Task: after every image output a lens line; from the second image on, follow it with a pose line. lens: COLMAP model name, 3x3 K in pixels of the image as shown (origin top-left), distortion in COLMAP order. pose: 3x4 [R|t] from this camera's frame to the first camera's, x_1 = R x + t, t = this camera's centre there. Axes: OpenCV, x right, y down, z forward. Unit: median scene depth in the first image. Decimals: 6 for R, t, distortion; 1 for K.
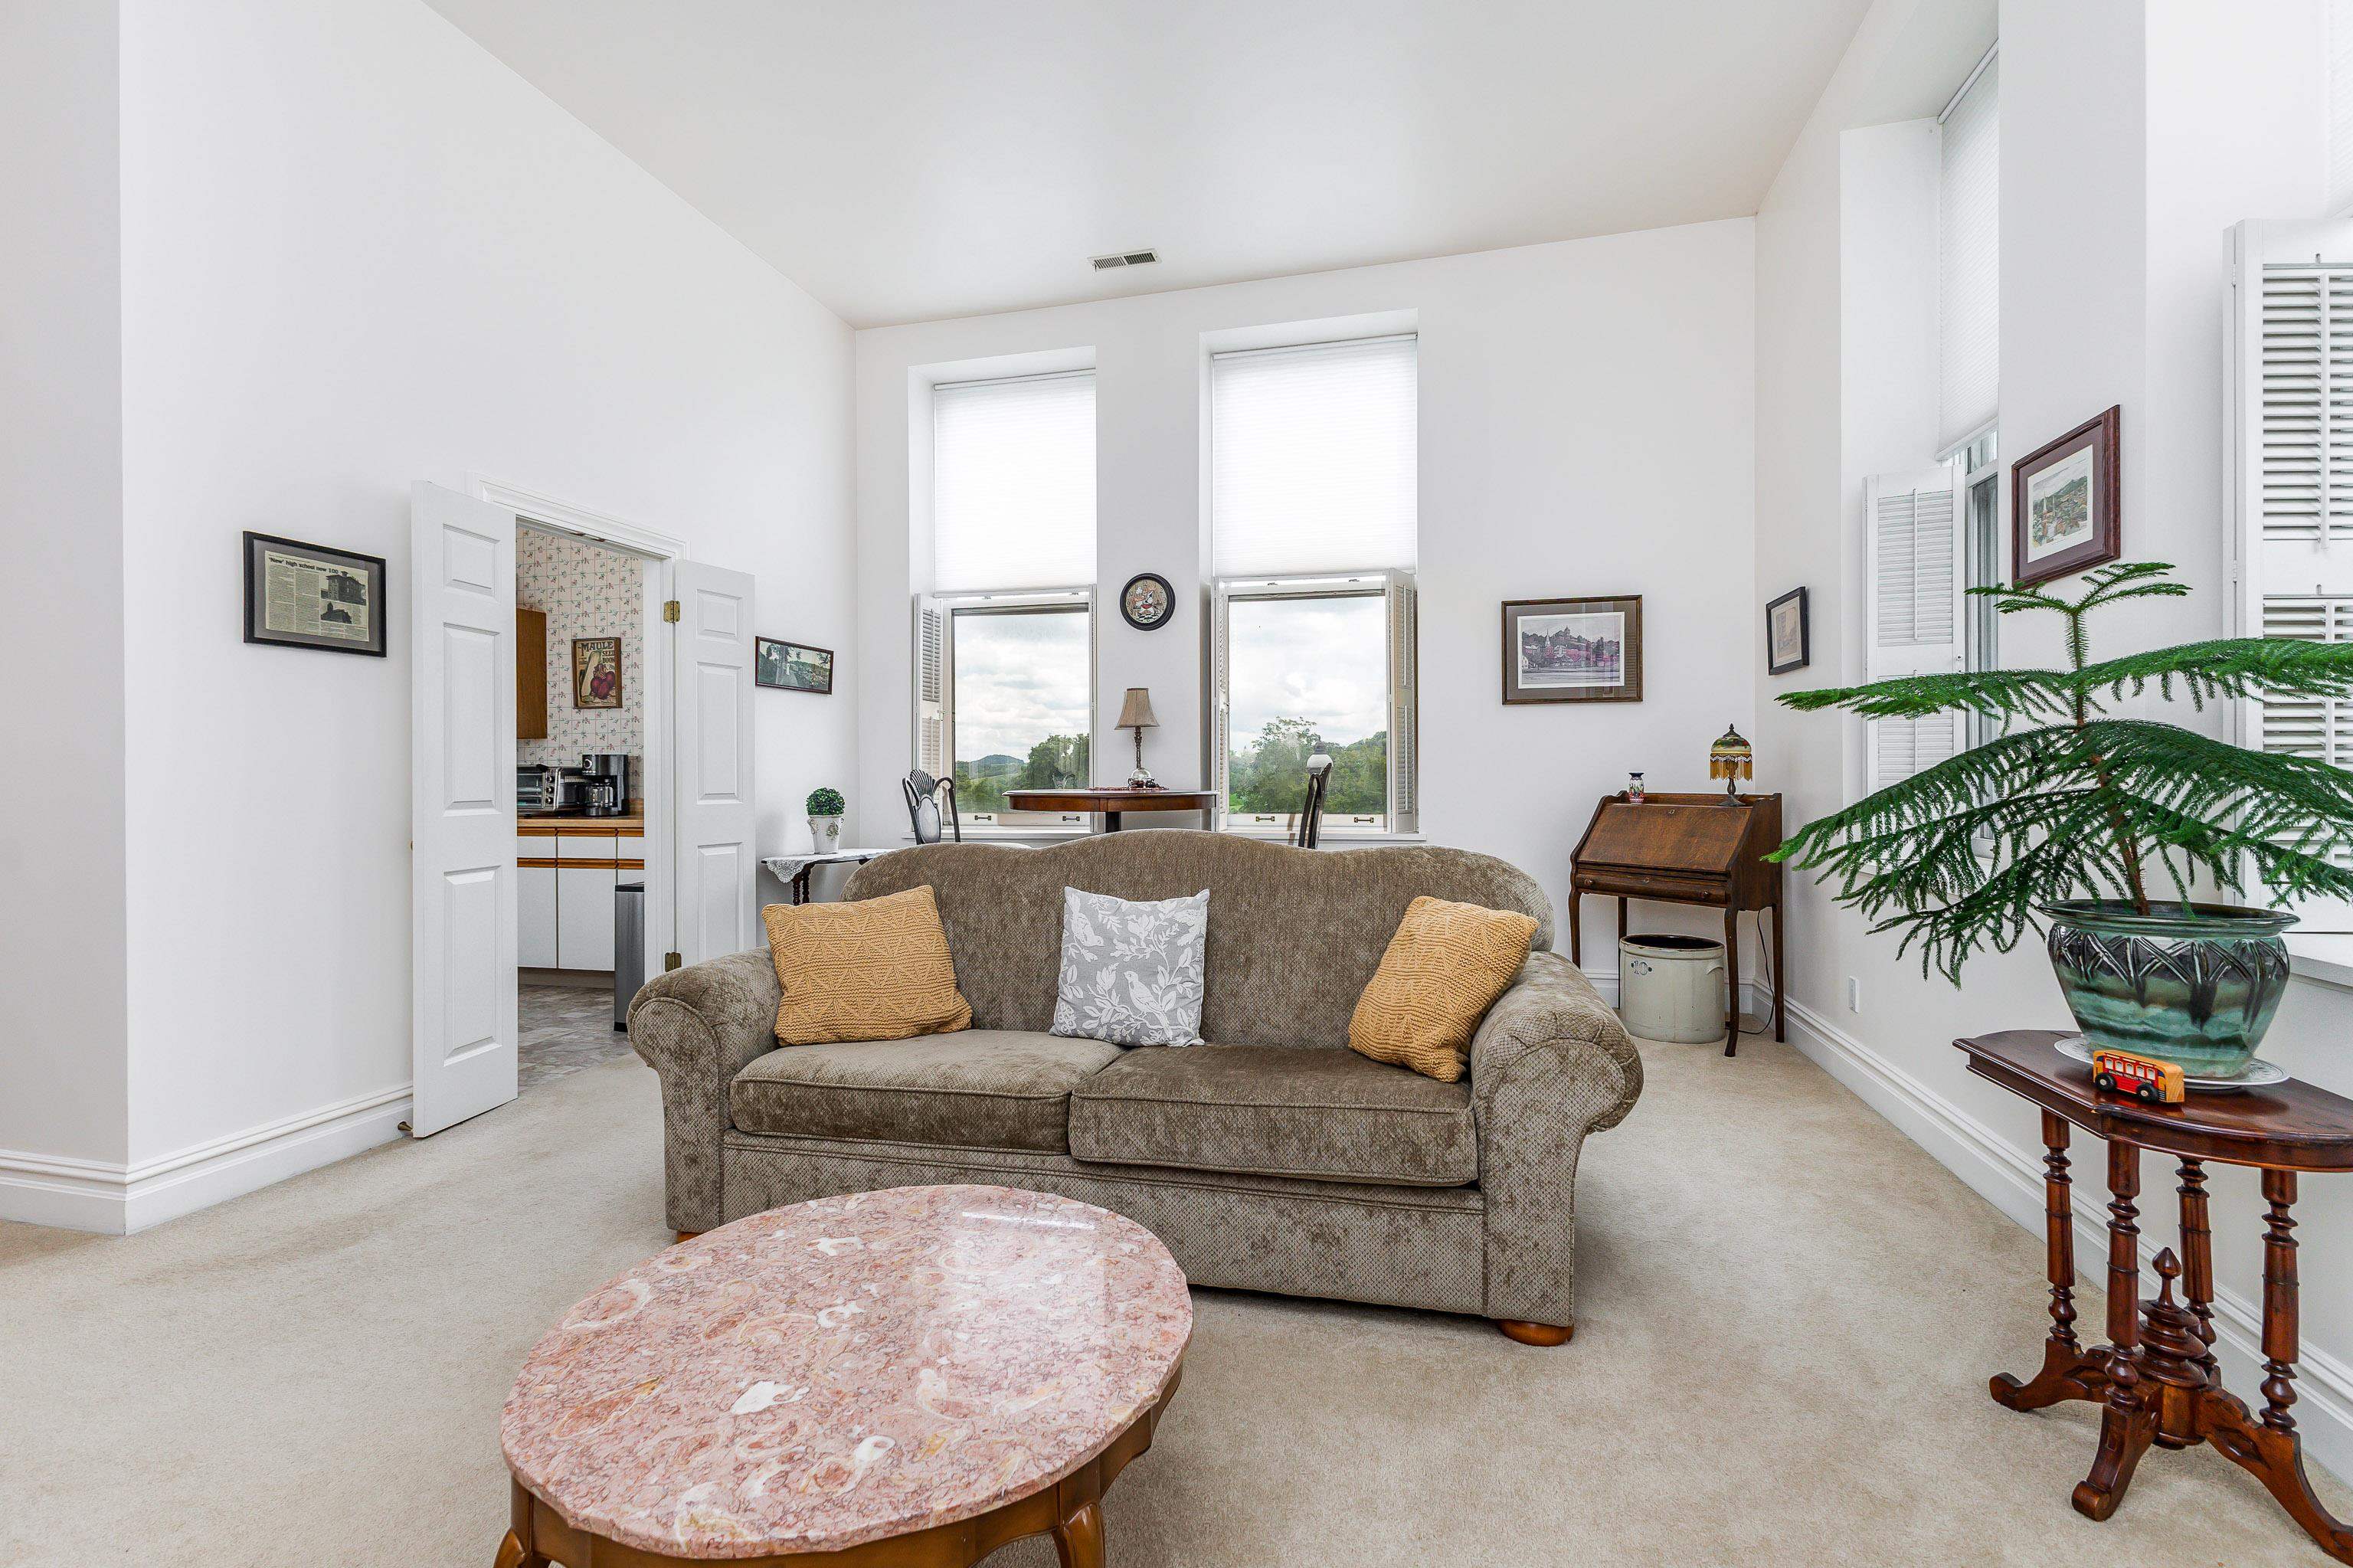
lens RADIAL K [[1049.1, 0, 1194.4], [0, 1049.1, 771.5], [0, 0, 1]] dist [0.011081, -0.001040]
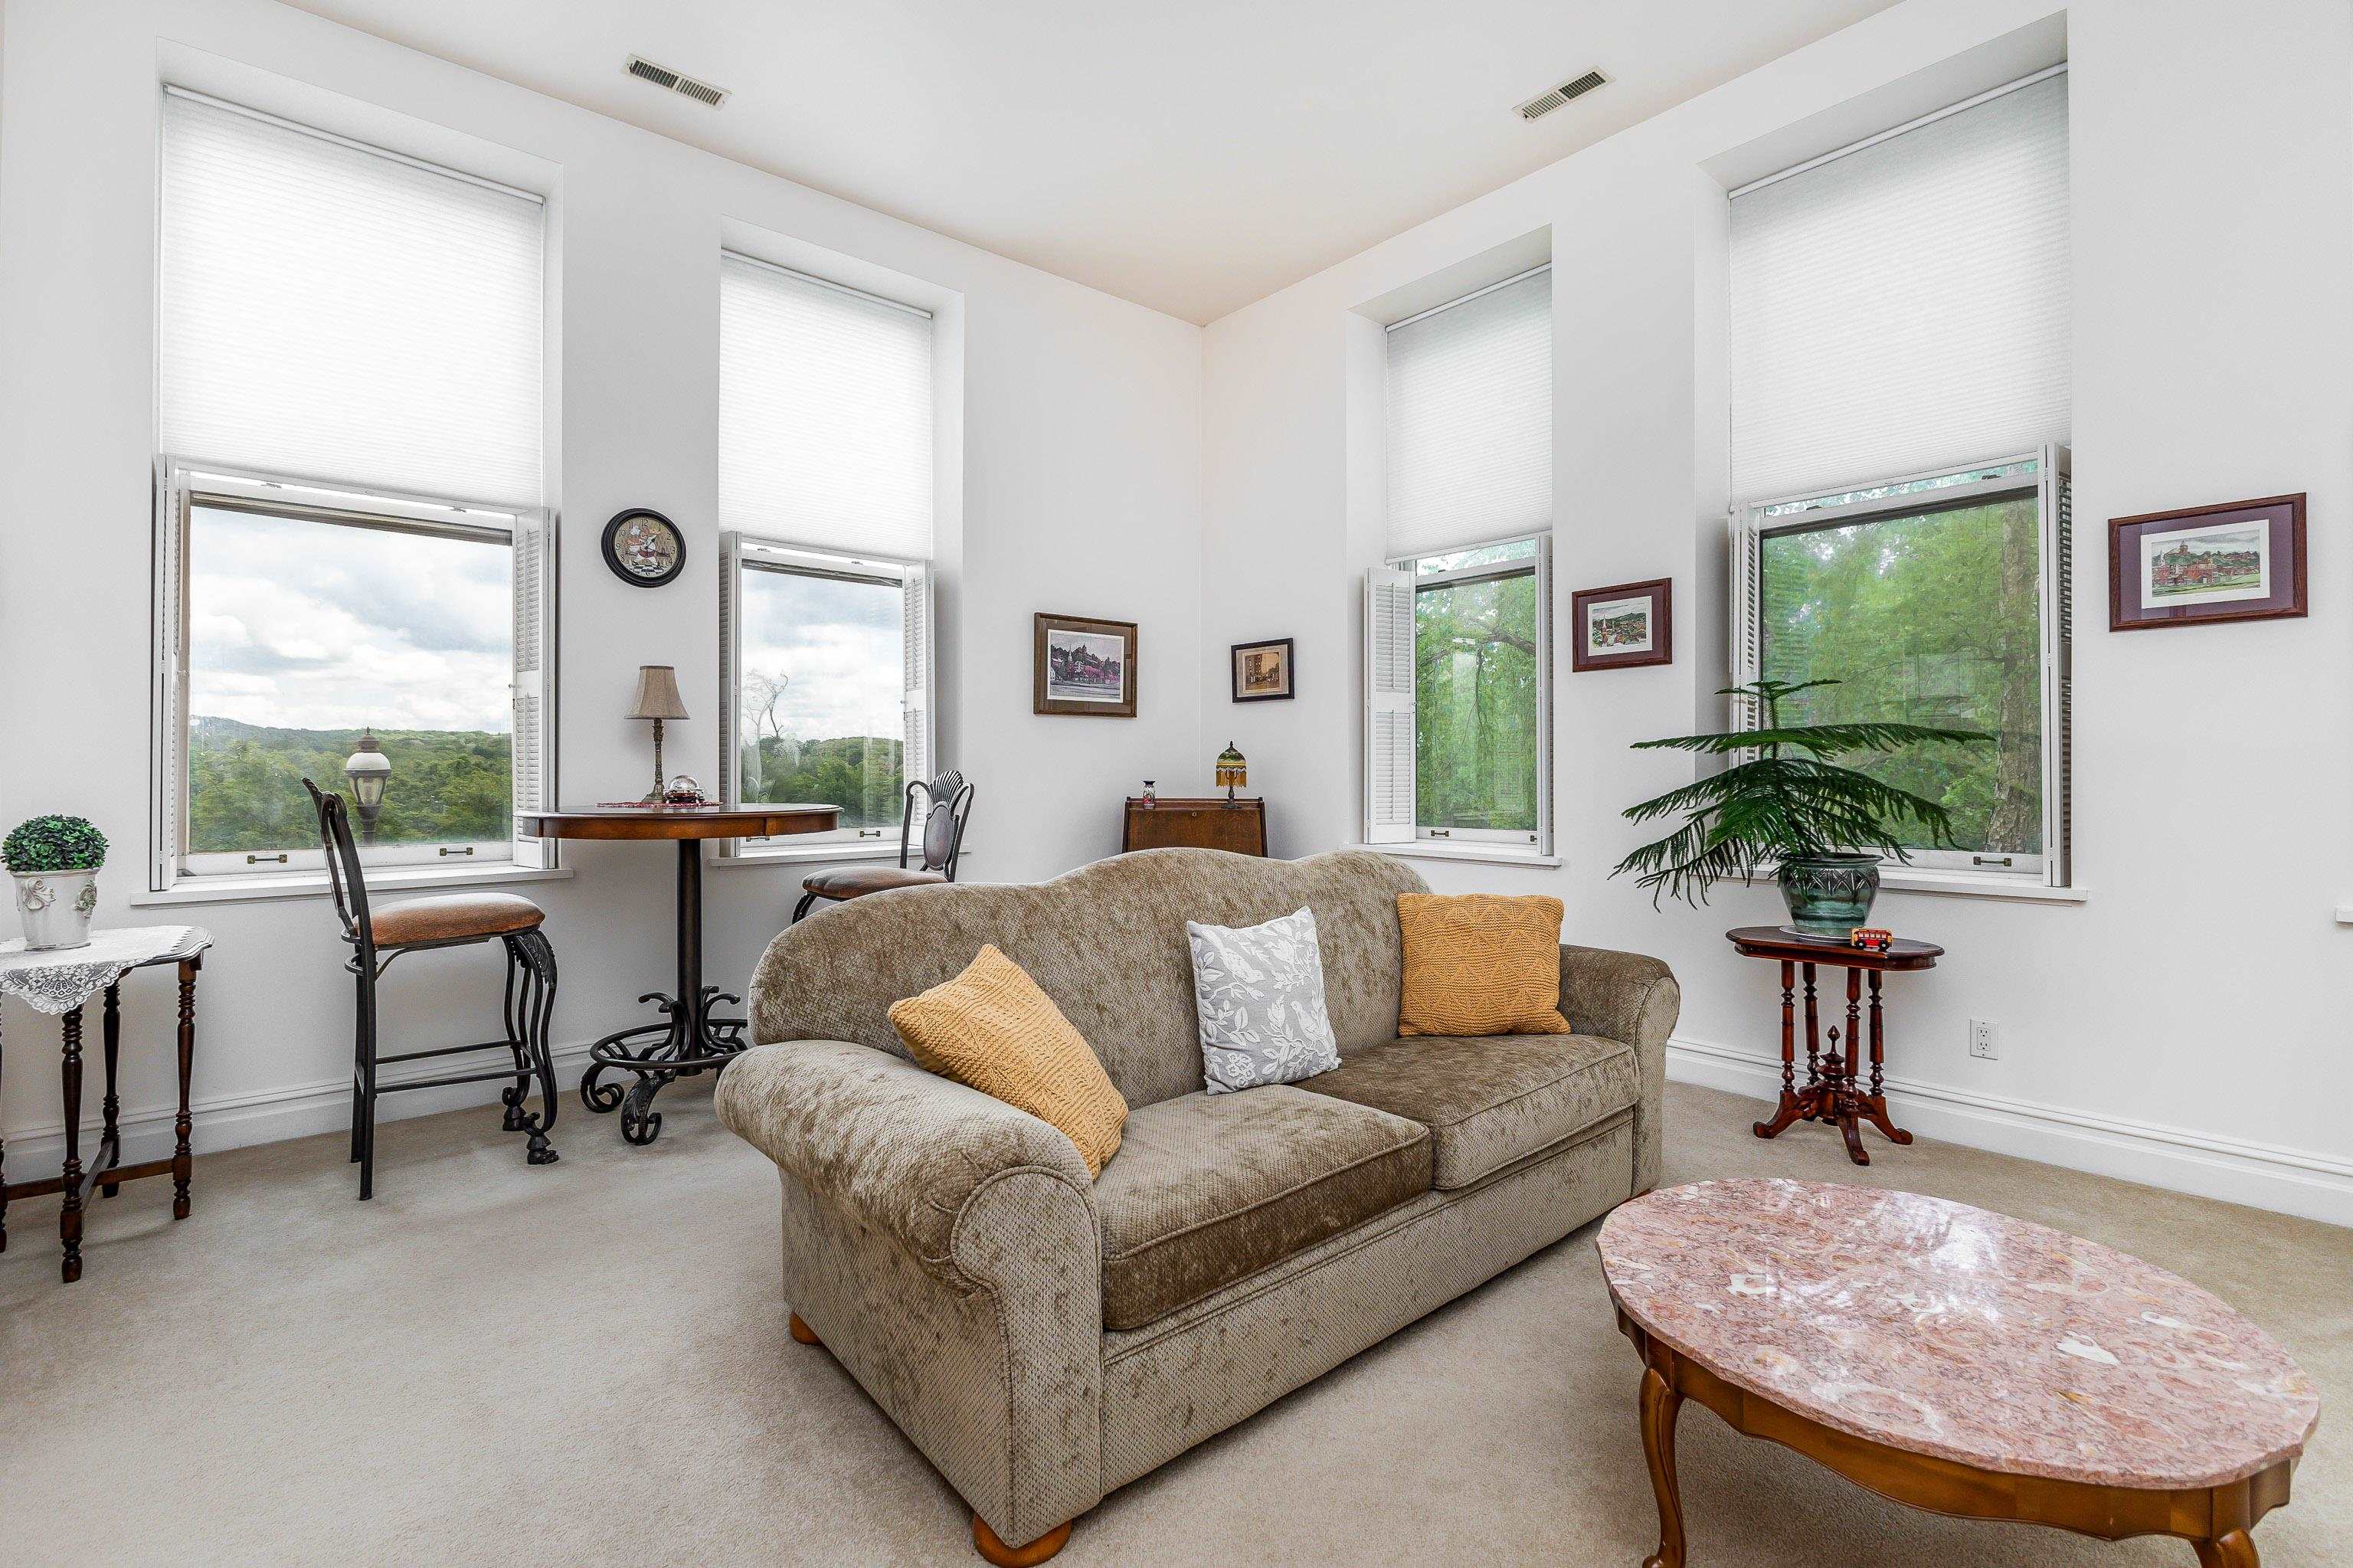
lens RADIAL K [[1079.6, 0, 1173.5], [0, 1079.6, 759.1], [0, 0, 1]] dist [-0.007722, -0.001466]
pose [[0.570137, 0.013803, 0.821434, -0.505920], [-0.003069, 0.999888, -0.014672, -0.005112], [-0.821544, 0.005844, 0.570115, 0.302785]]
